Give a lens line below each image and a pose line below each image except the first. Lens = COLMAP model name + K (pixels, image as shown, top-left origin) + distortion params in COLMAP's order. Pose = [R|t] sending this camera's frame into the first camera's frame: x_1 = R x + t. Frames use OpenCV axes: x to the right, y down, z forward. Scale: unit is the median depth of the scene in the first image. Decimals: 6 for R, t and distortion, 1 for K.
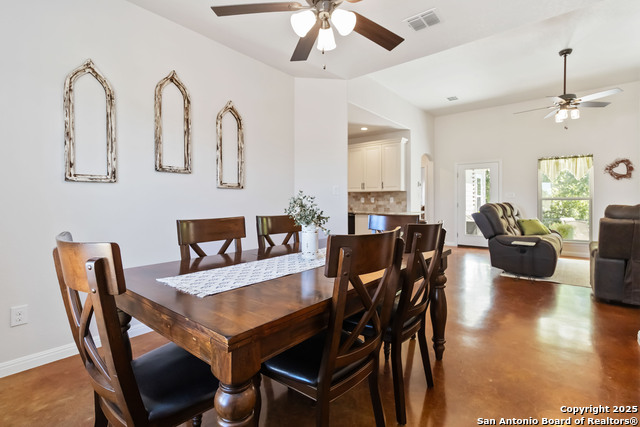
lens RADIAL K [[301.9, 0, 321.2], [0, 301.9, 203.1], [0, 0, 1]] dist [0.003104, 0.001547]
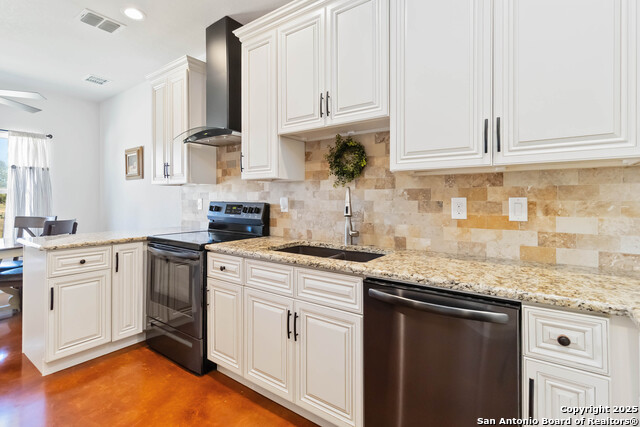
lens RADIAL K [[301.9, 0, 325.3], [0, 301.9, 198.8], [0, 0, 1]] dist [0.003104, 0.001547]
pose [[0.998076, -0.002096, 0.061973, 0.025445], [0.001989, 0.999996, 0.001784, -0.019282], [-0.061976, -0.001657, 0.998076, 0.865369]]
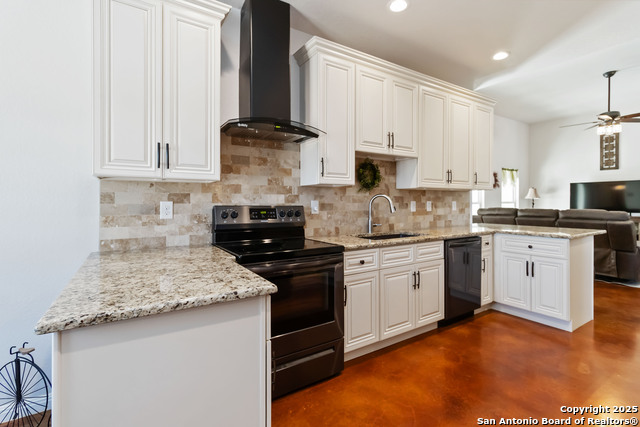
lens RADIAL K [[301.9, 0, 312.2], [0, 301.9, 205.4], [0, 0, 1]] dist [0.003104, 0.001547]
pose [[0.319622, -0.012017, 0.947469, -0.395414], [0.001886, 0.999926, 0.012046, -0.018903], [-0.947543, -0.002064, 0.319621, 1.110331]]
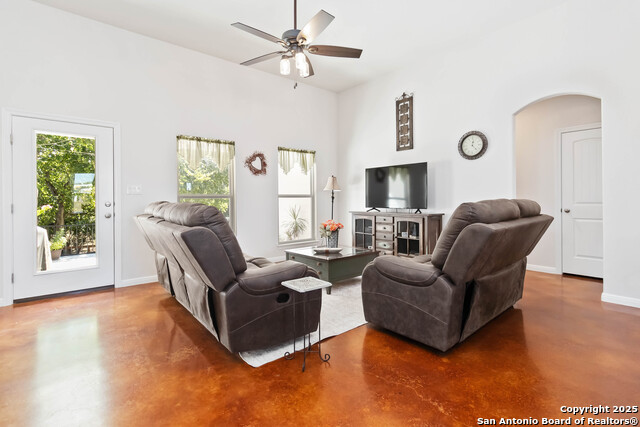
lens RADIAL K [[301.9, 0, 322.6], [0, 301.9, 208.5], [0, 0, 1]] dist [0.003104, 0.001547]
pose [[0.194441, -0.029081, 0.980483, 0.118082], [0.007869, 0.999575, 0.028087, -0.001851], [-0.980883, 0.002254, 0.194587, 0.537567]]
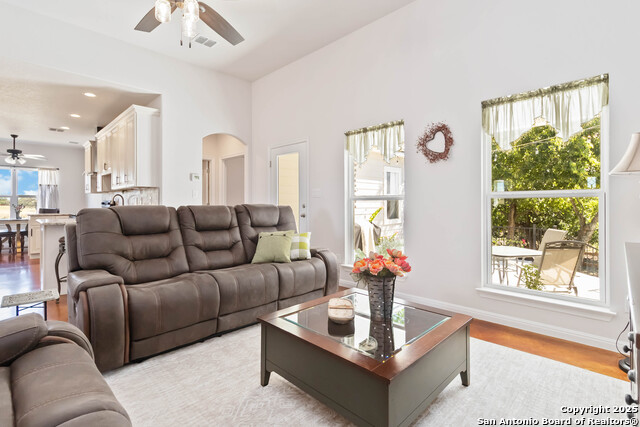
lens RADIAL K [[301.9, 0, 316.4], [0, 301.9, 207.7], [0, 0, 1]] dist [0.003104, 0.001547]
pose [[0.995539, -0.003500, -0.094290, 0.695125], [0.005263, 0.999816, 0.018452, -0.005514], [0.094208, -0.018866, 0.995374, 0.365755]]
